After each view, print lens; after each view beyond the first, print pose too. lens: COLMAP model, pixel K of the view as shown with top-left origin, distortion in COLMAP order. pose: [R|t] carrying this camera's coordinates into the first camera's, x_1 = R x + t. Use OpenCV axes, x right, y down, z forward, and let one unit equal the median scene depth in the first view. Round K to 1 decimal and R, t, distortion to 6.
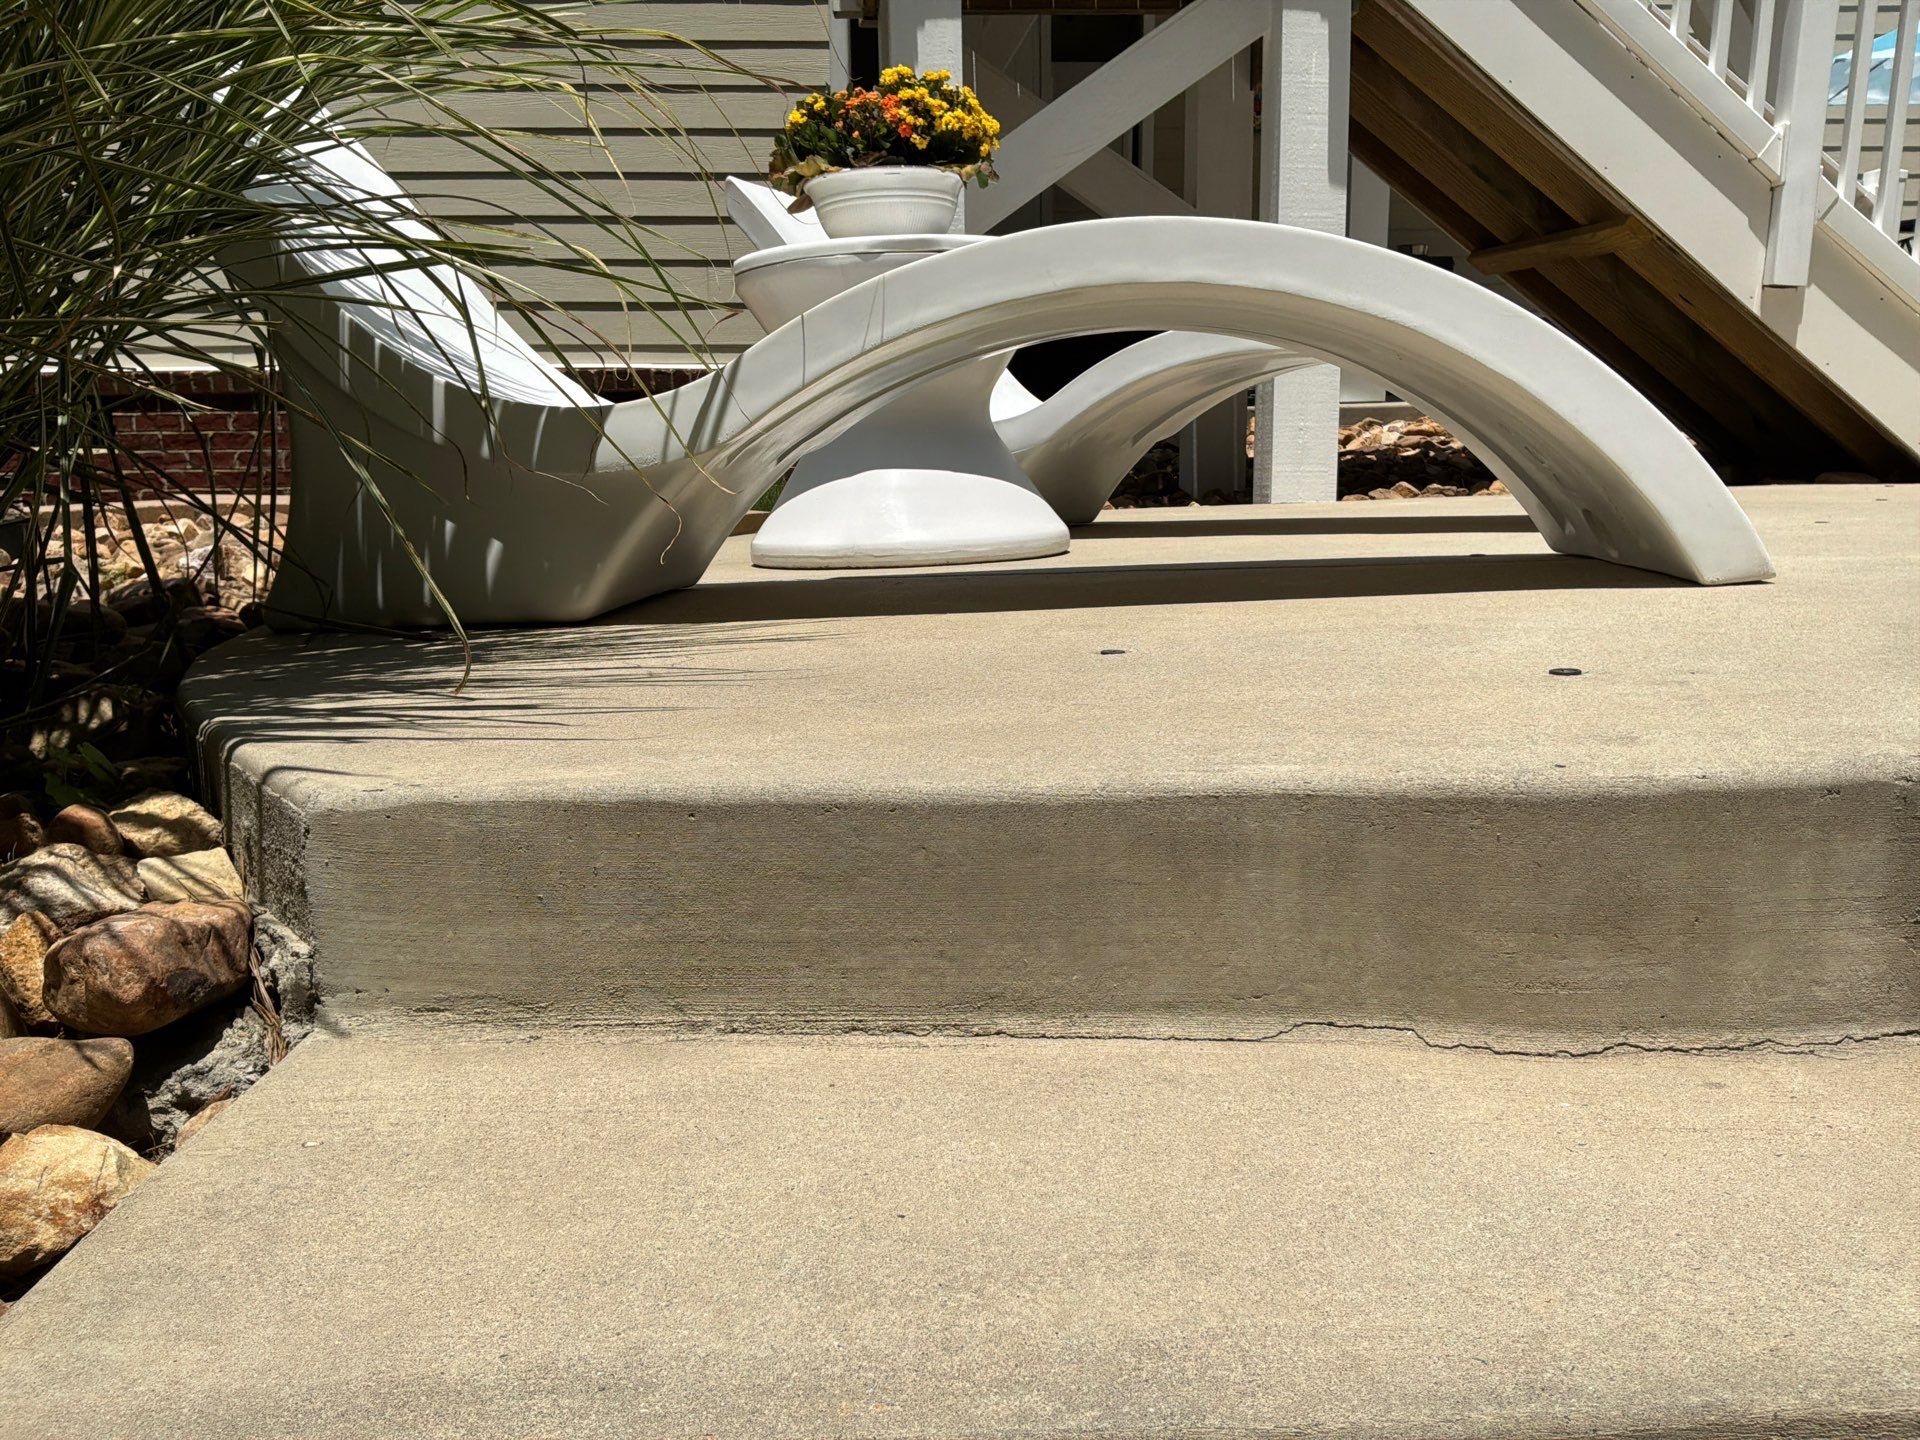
lens RADIAL K [[1602.3, 0, 960.0], [0, 1602.3, 720.0], [0, 0, 1]] dist [0.132696, -0.279819]
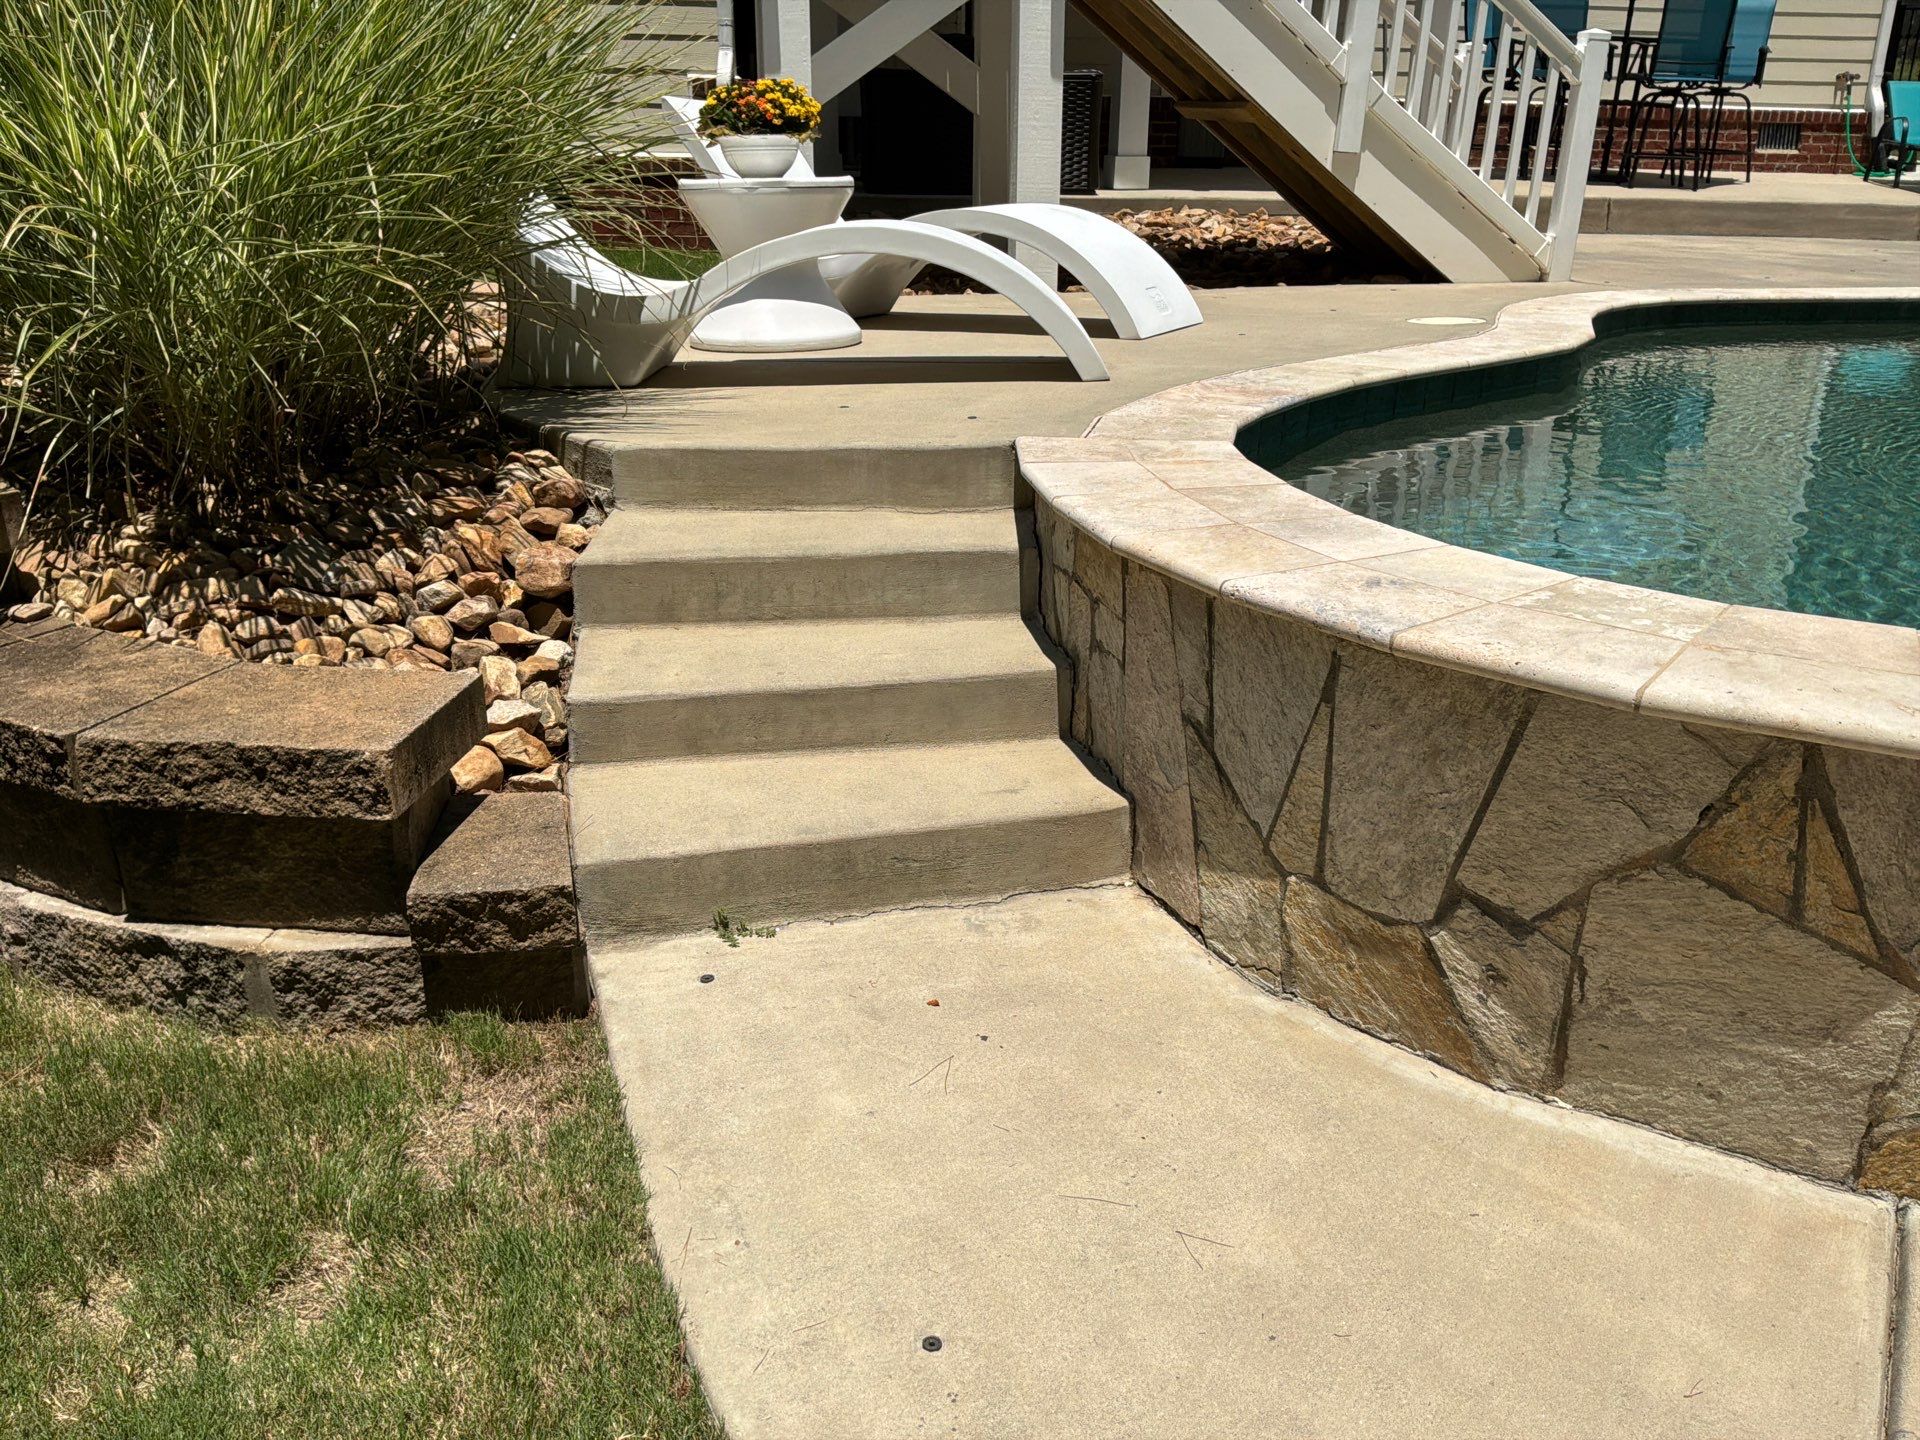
lens RADIAL K [[1602.3, 0, 960.0], [0, 1602.3, 720.0], [0, 0, 1]] dist [0.132696, -0.279819]
pose [[0.997245, -0.001752, 0.074161, 0.069130], [-0.010960, 0.985270, 0.170657, 0.011760], [-0.073368, -0.171000, 0.982536, -1.508748]]
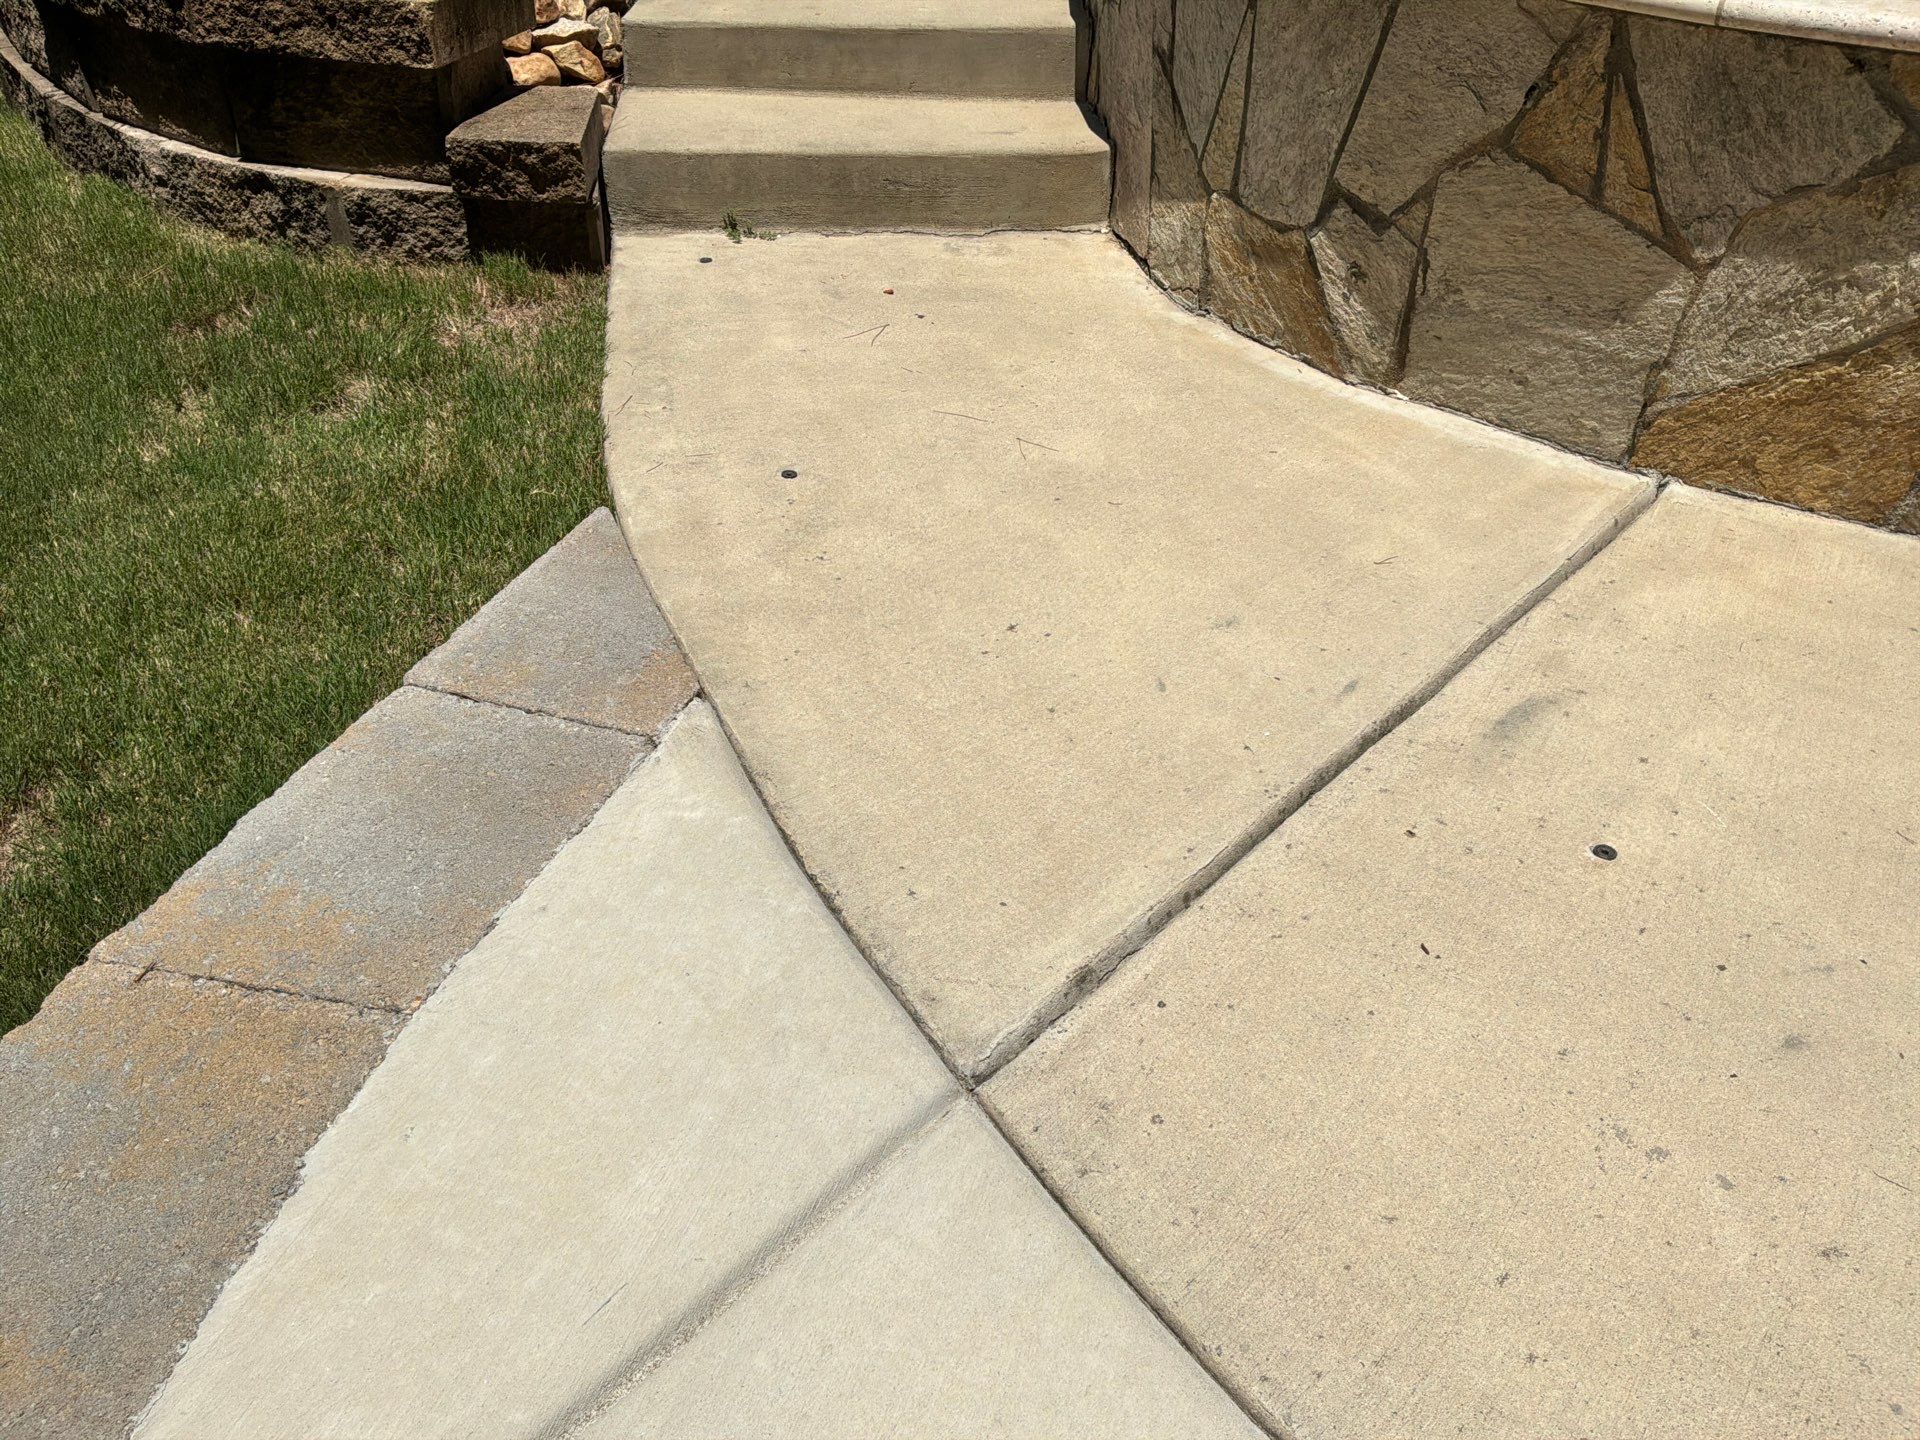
lens RADIAL K [[1615.0, 0, 948.2], [0, 1615.0, 726.9], [0, 0, 1]] dist [0.137510, -0.289954]
pose [[0.992680, 0.101078, -0.066109, 0.353833], [-0.064845, 0.907822, 0.414312, 0.207415], [0.101893, -0.406992, 0.907731, -1.811480]]
